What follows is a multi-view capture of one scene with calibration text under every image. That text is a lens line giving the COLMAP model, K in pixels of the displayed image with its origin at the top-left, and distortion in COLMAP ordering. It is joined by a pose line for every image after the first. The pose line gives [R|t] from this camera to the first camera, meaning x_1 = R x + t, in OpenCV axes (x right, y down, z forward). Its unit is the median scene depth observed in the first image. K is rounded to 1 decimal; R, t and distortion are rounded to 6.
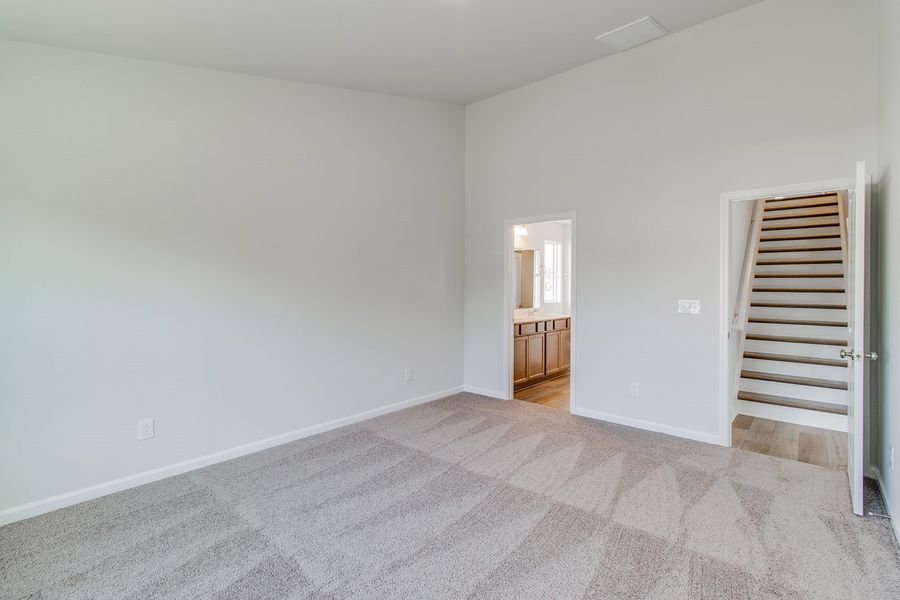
lens RADIAL K [[418.2, 0, 448.8], [0, 418.2, 295.0], [0, 0, 1]] dist [-0.000569, 0.001126]
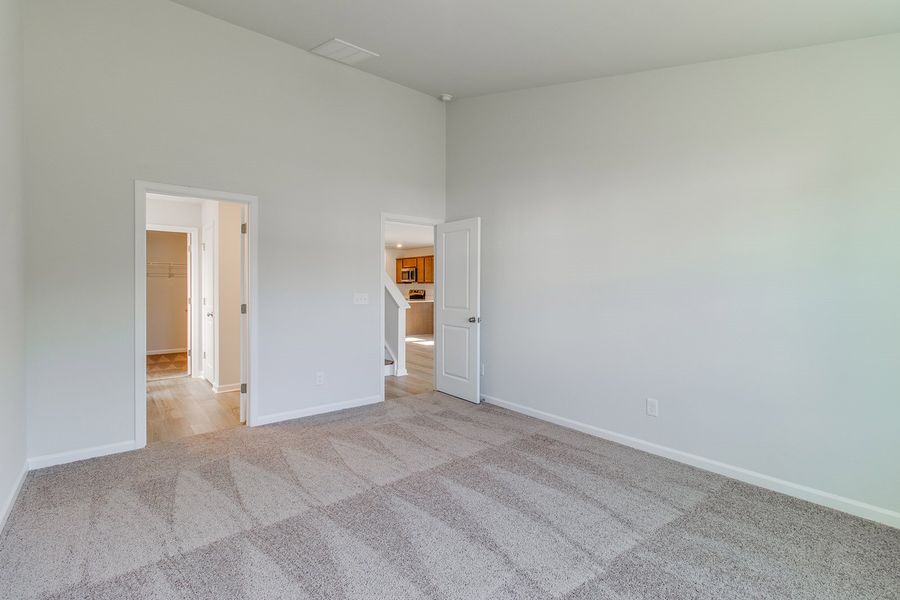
lens RADIAL K [[423.0, 0, 473.7], [0, 423.0, 292.2], [0, 0, 1]] dist [0.014705, -0.002839]
pose [[0.149197, -0.028674, 0.988392, -0.683935], [0.002957, 0.999588, 0.028553, -0.030959], [-0.988803, -0.001337, 0.149221, 0.536958]]
